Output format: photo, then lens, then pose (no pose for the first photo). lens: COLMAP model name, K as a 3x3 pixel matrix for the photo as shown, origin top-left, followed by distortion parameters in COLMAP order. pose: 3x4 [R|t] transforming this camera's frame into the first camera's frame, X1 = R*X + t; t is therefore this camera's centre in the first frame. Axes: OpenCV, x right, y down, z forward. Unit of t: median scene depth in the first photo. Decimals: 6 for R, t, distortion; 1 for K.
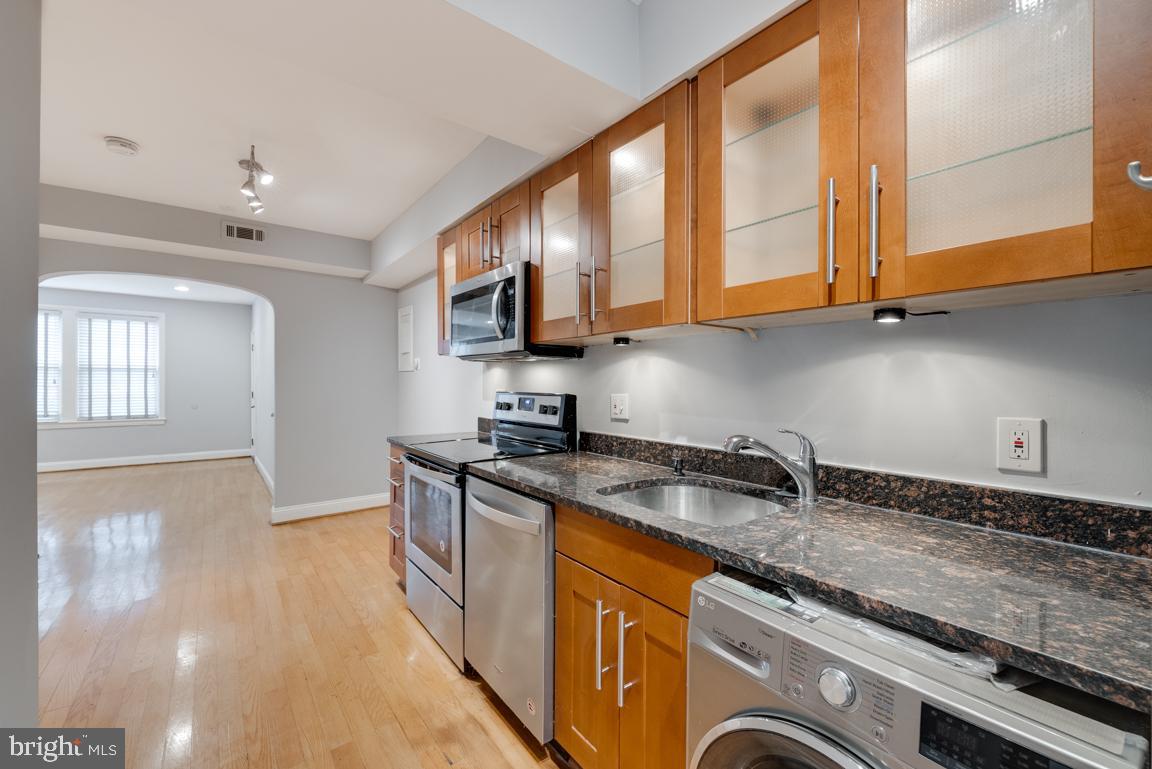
lens RADIAL K [[470.4, 0, 575.4], [0, 470.4, 383.4], [0, 0, 1]] dist [-0.001894, -0.000431]
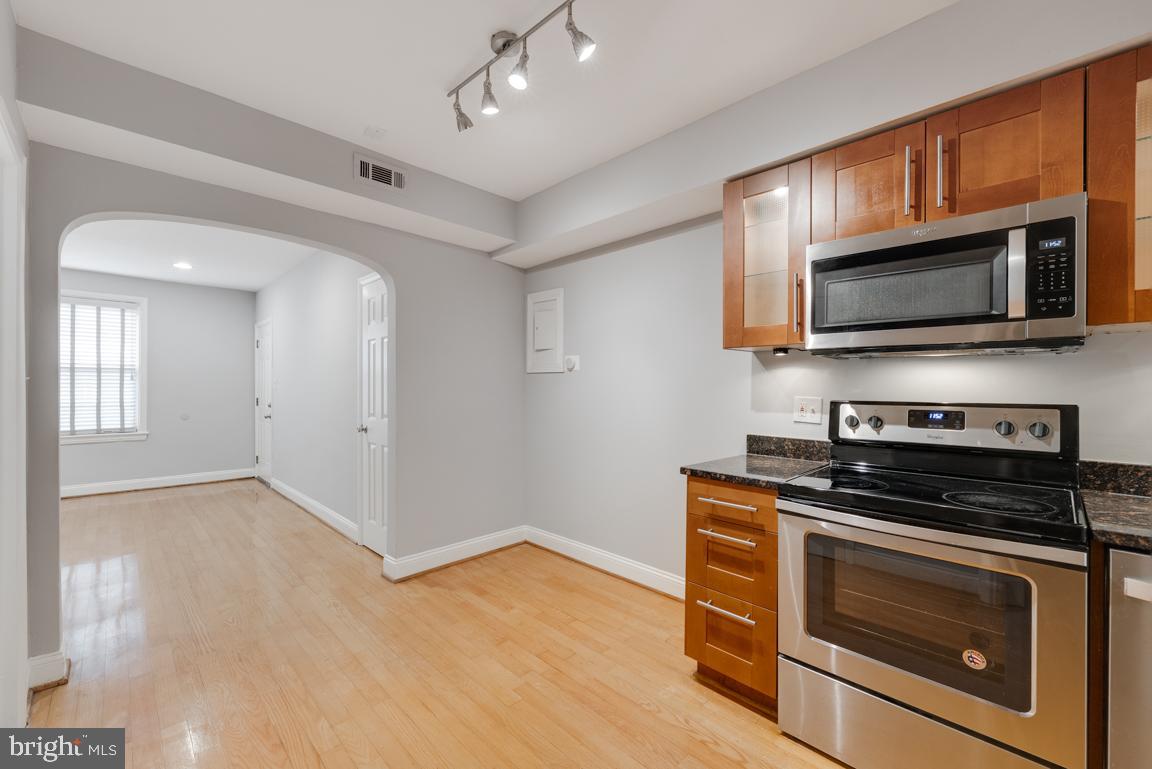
lens RADIAL K [[470.4, 0, 572.5], [0, 470.4, 387.0], [0, 0, 1]] dist [-0.001894, -0.000431]
pose [[0.993148, 0.001173, 0.116854, -0.394835], [-0.000992, 0.999998, -0.001604, -0.000660], [-0.116855, 0.001477, 0.993148, 0.210085]]
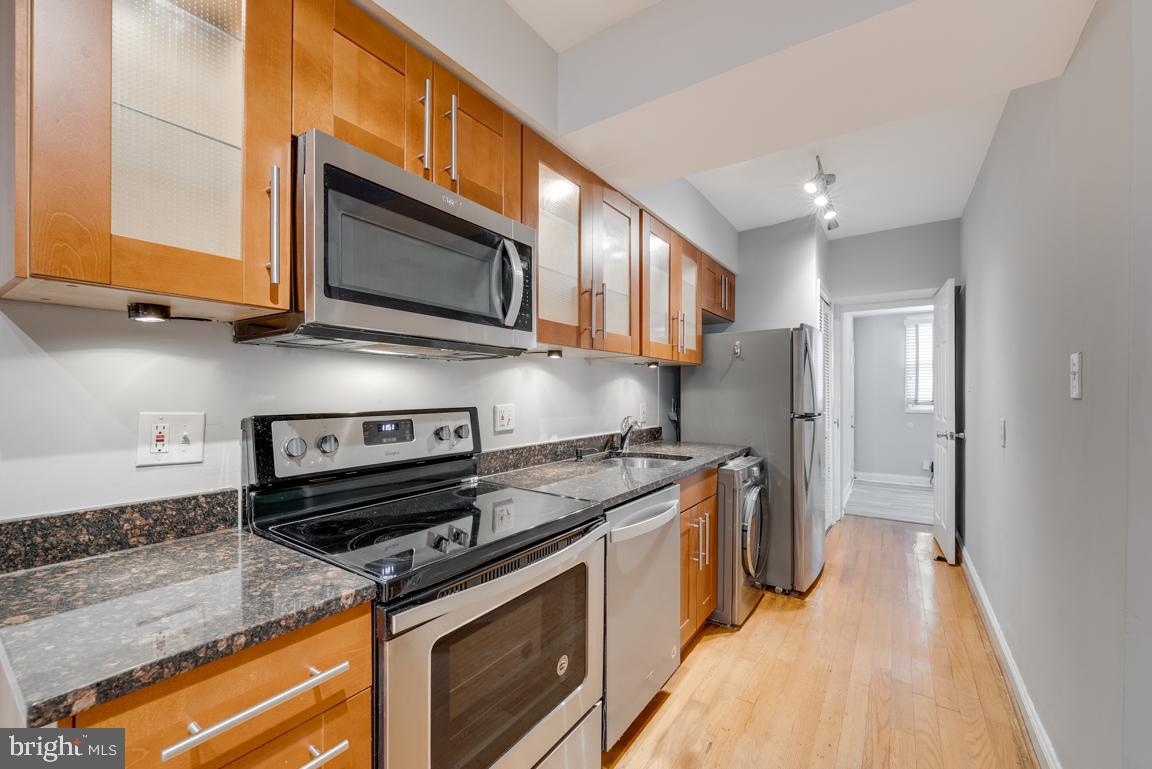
lens RADIAL K [[470.4, 0, 576.4], [0, 470.4, 394.5], [0, 0, 1]] dist [-0.001894, -0.000431]
pose [[-0.307247, -0.007833, 0.951598, -0.391232], [0.001695, 0.999960, 0.008778, -0.002387], [-0.951628, 0.004310, -0.307221, 0.531620]]
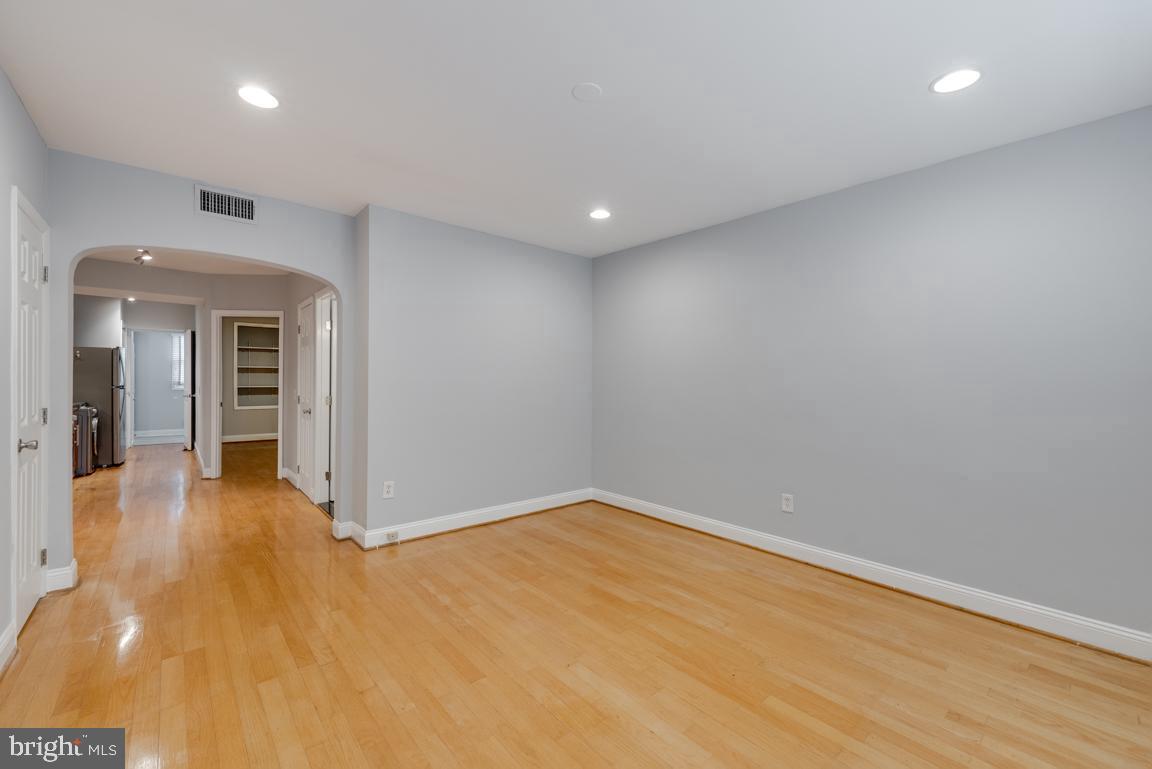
lens RADIAL K [[470.4, 0, 573.2], [0, 470.4, 386.7], [0, 0, 1]] dist [-0.001894, -0.000431]
pose [[-0.998583, -0.015430, -0.050921, -1.165384], [-0.016056, 0.999800, 0.011895, -0.006266], [0.050728, 0.012696, -0.998632, 1.509690]]
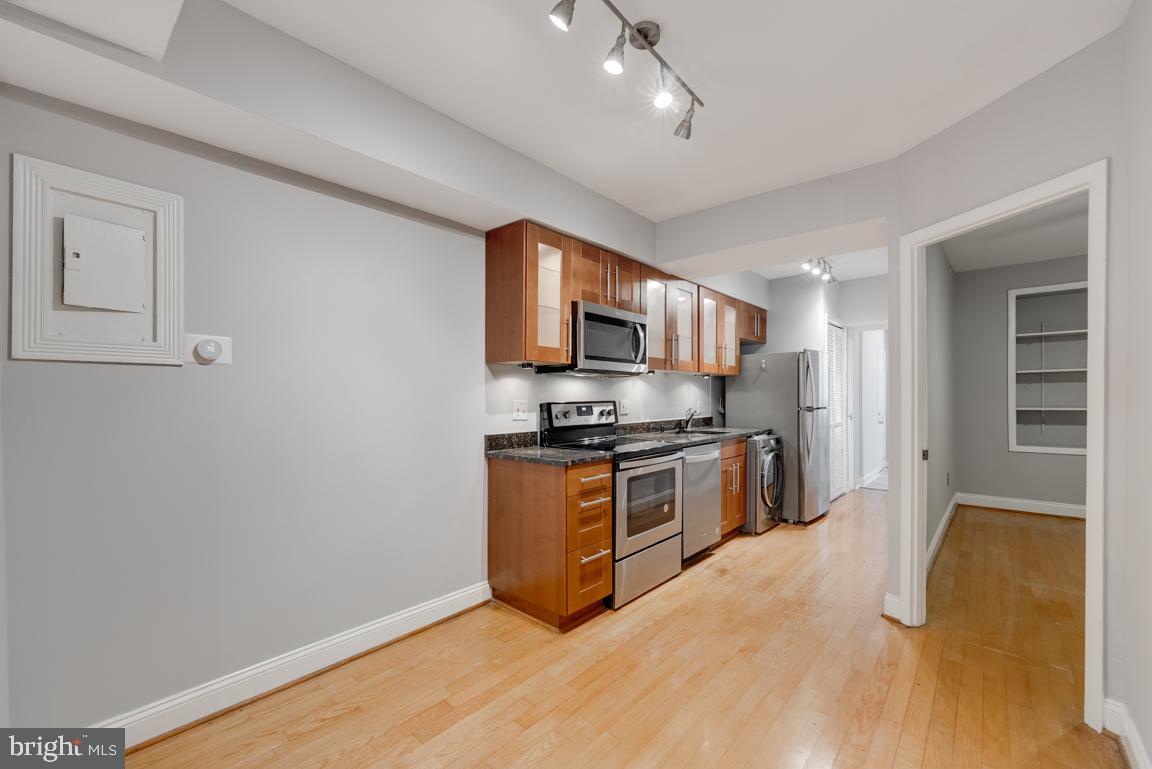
lens RADIAL K [[470.4, 0, 570.8], [0, 470.4, 400.2], [0, 0, 1]] dist [-0.001894, -0.000431]
pose [[-0.187023, -0.011793, 0.982285, -0.739934], [0.006071, 0.999895, 0.013161, -0.000290], [-0.982337, 0.008425, -0.186932, 0.704410]]
